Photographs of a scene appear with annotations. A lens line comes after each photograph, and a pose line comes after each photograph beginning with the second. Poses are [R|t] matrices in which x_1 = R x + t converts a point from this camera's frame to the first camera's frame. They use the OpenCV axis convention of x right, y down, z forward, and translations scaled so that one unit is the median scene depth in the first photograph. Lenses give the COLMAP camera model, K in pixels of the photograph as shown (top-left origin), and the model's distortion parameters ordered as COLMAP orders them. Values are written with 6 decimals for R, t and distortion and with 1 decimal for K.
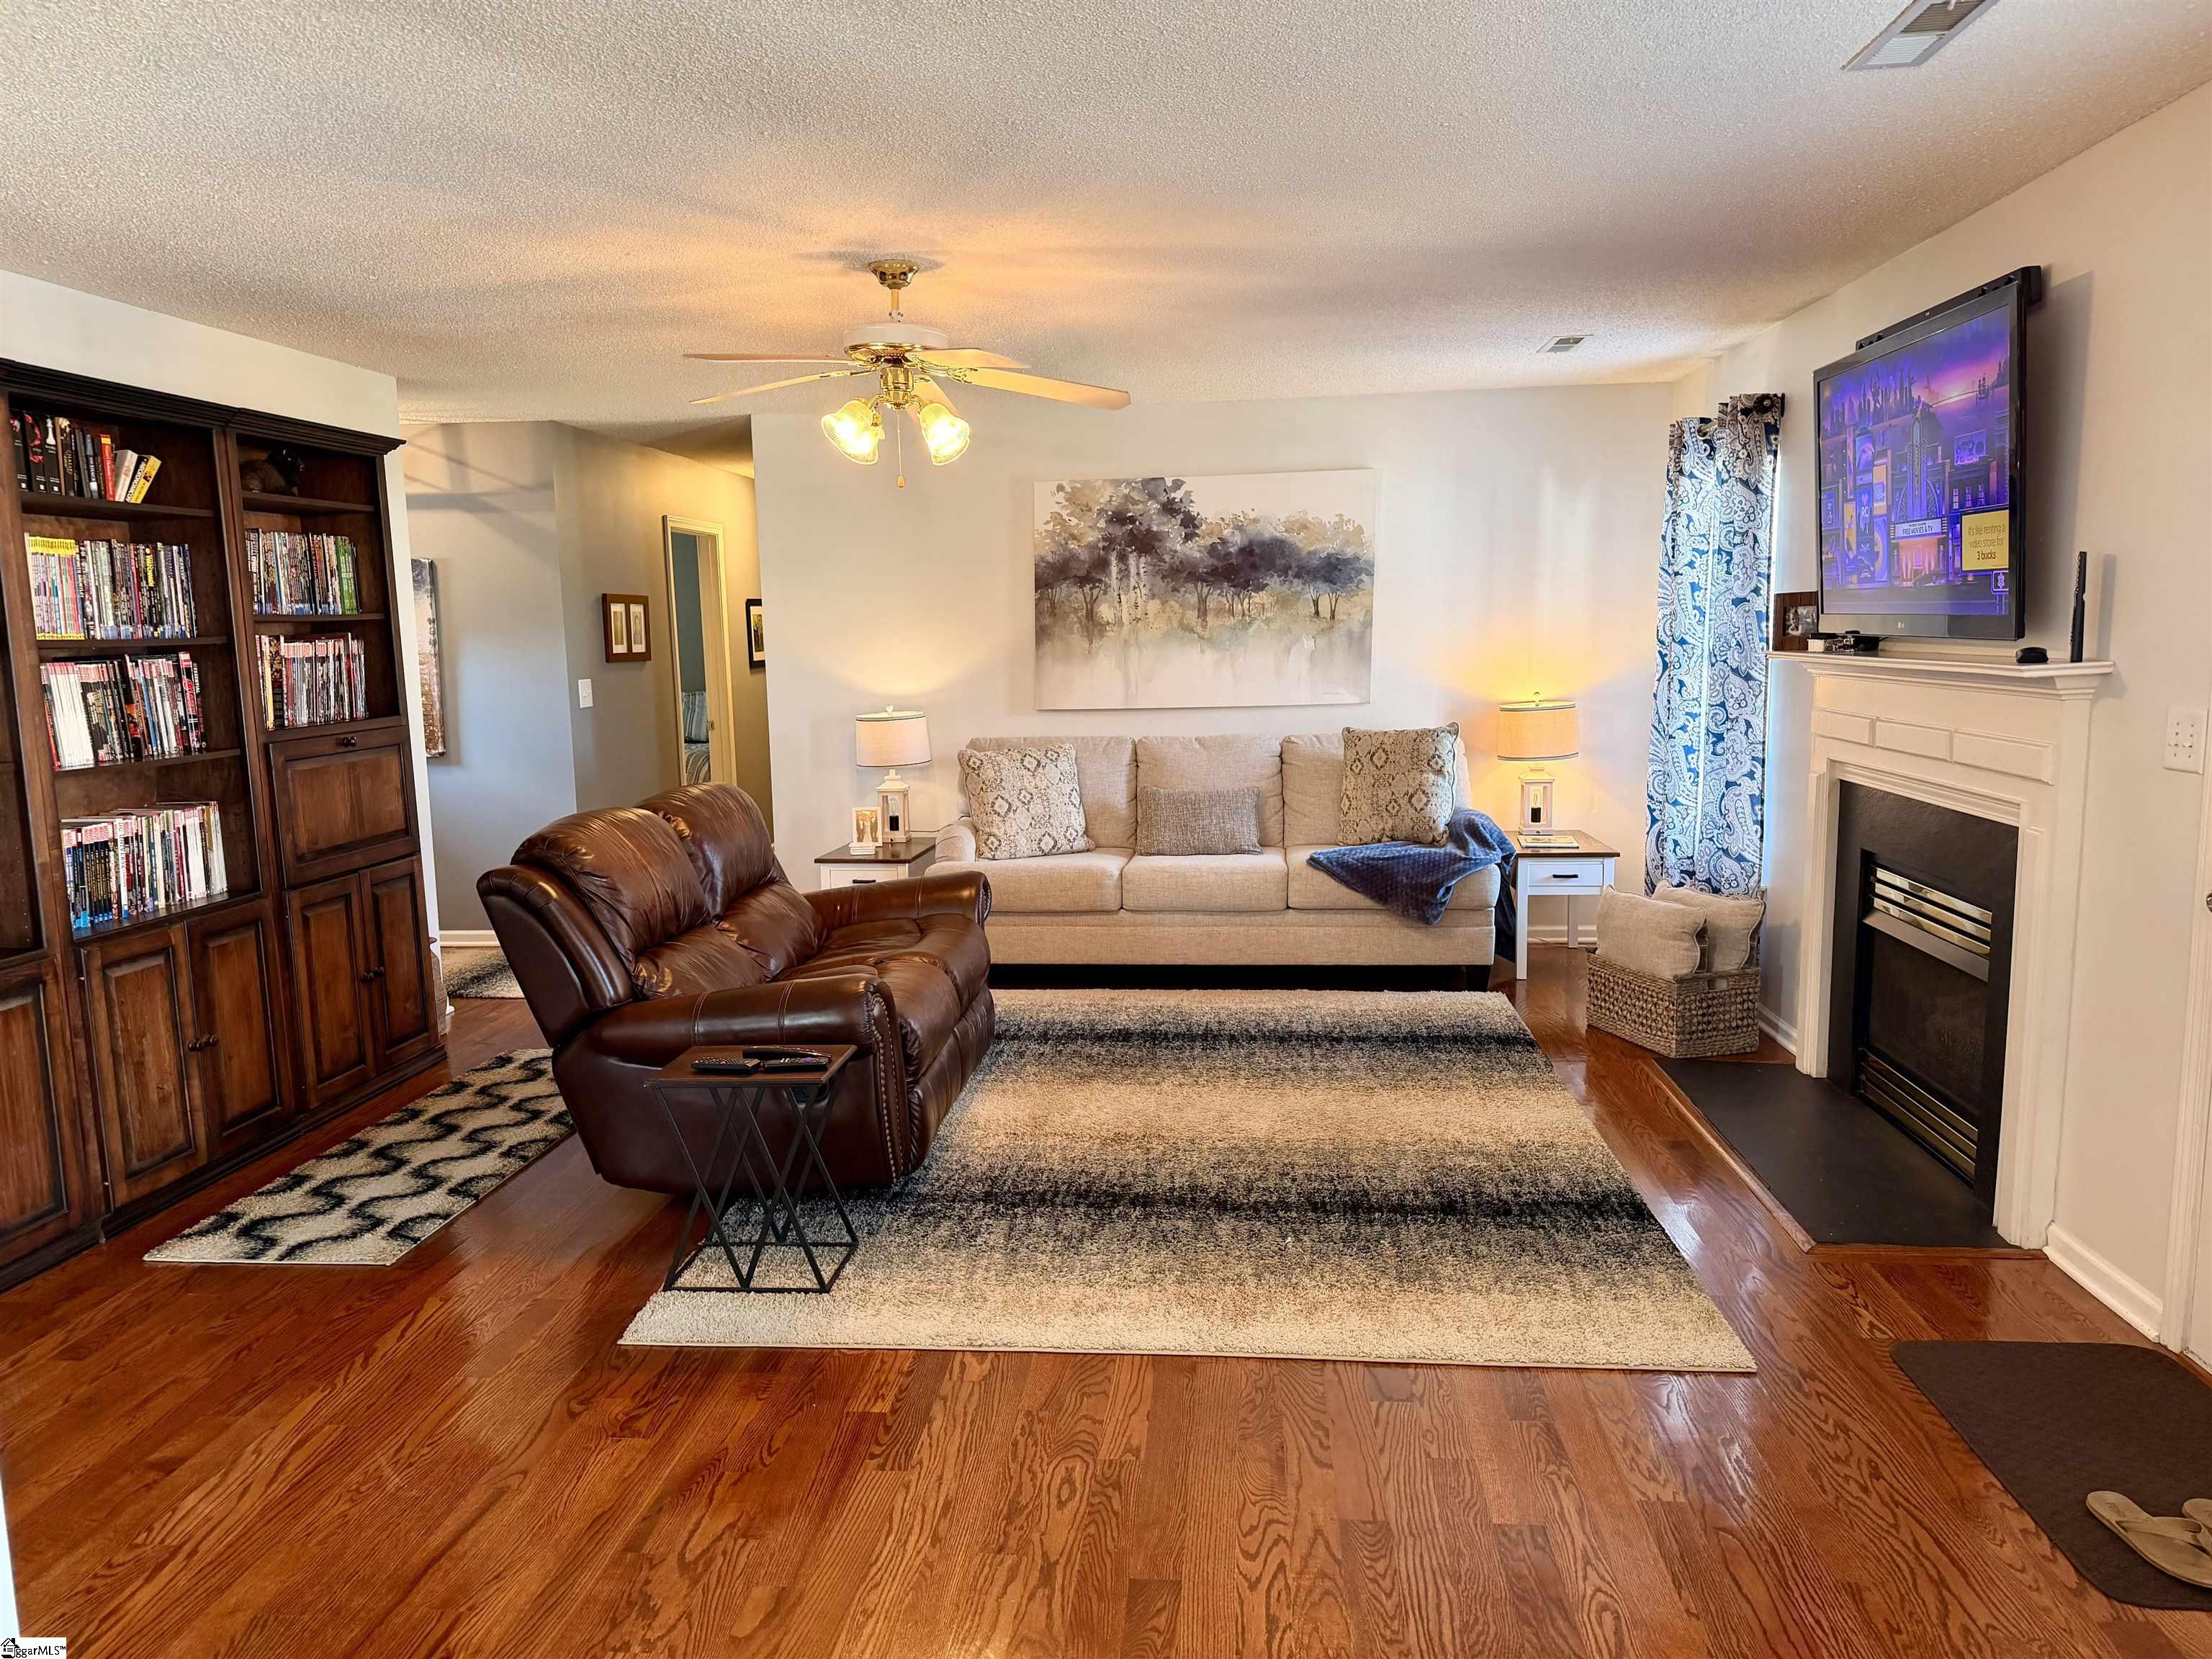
lens RADIAL K [[1545.2, 0, 1106.0], [0, 1545.2, 829.5], [0, 0, 1]] dist [0.023700, -0.000755]
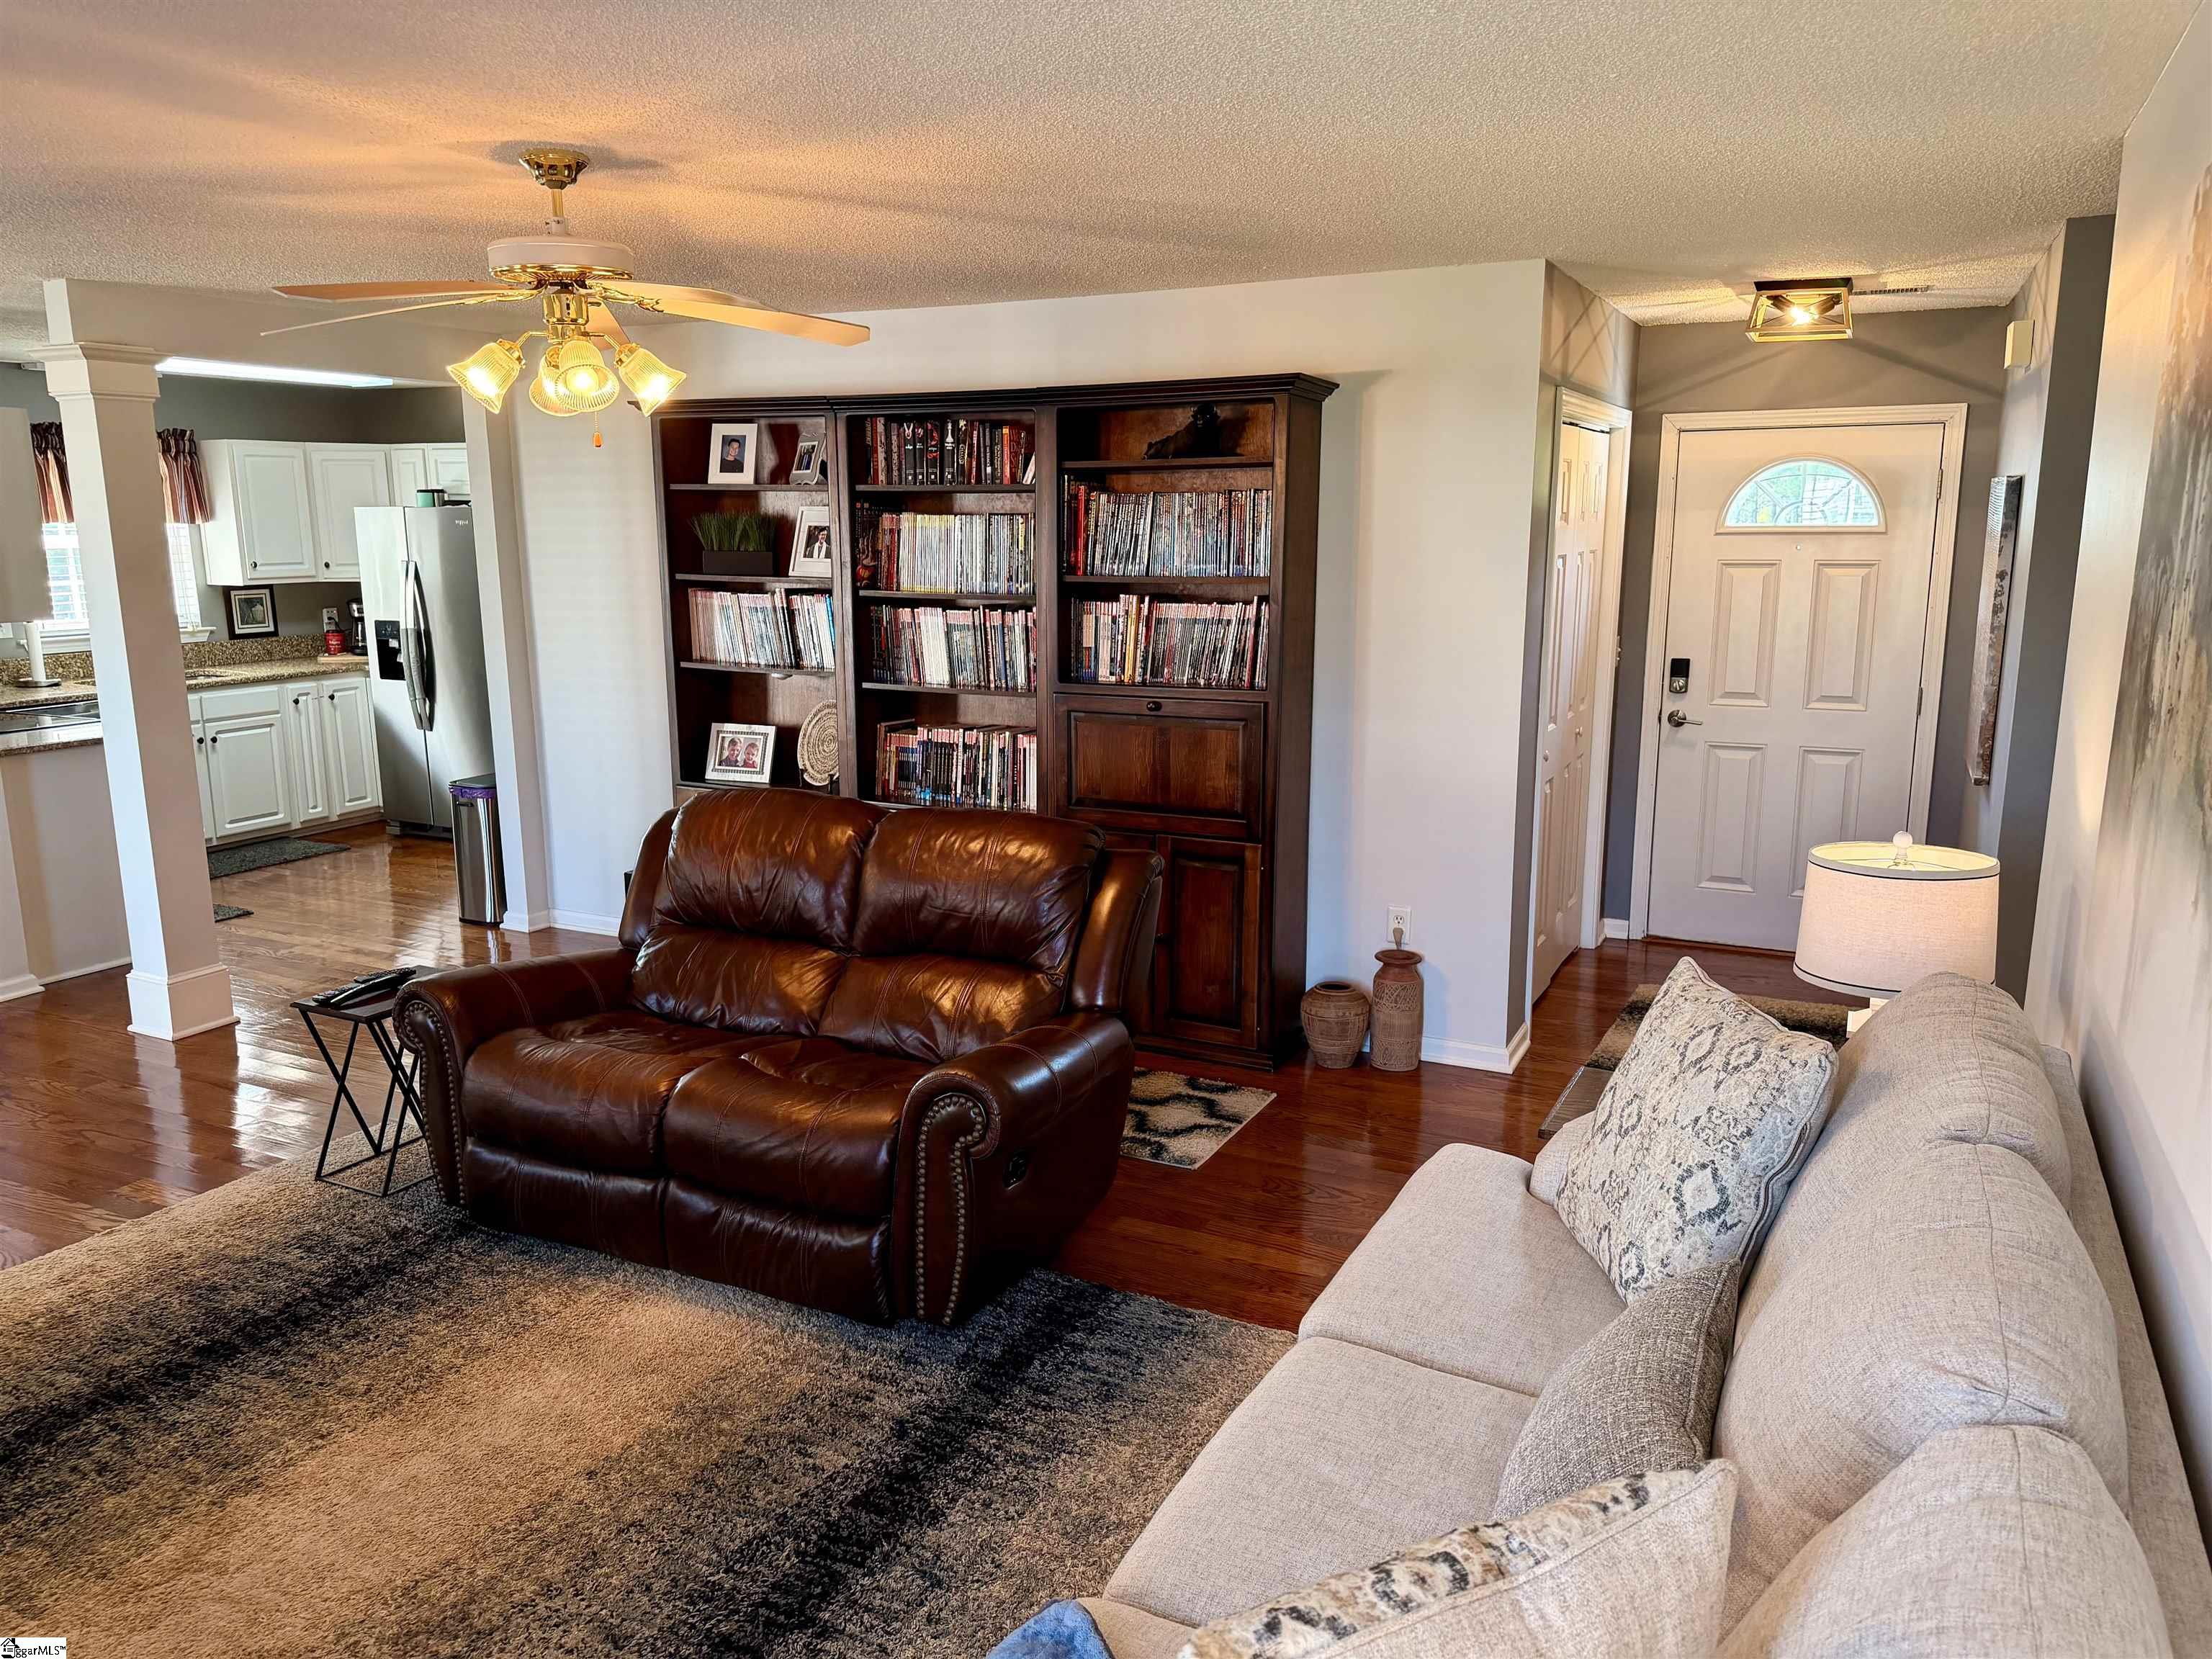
lens RADIAL K [[1545.2, 0, 1106.0], [0, 1545.2, 829.5], [0, 0, 1]] dist [0.023700, -0.000755]
pose [[-0.363729, 0.215556, -0.906221, 0.514057], [-0.105070, 0.957155, 0.269843, -0.287249], [0.925560, 0.193367, -0.325497, 1.540370]]
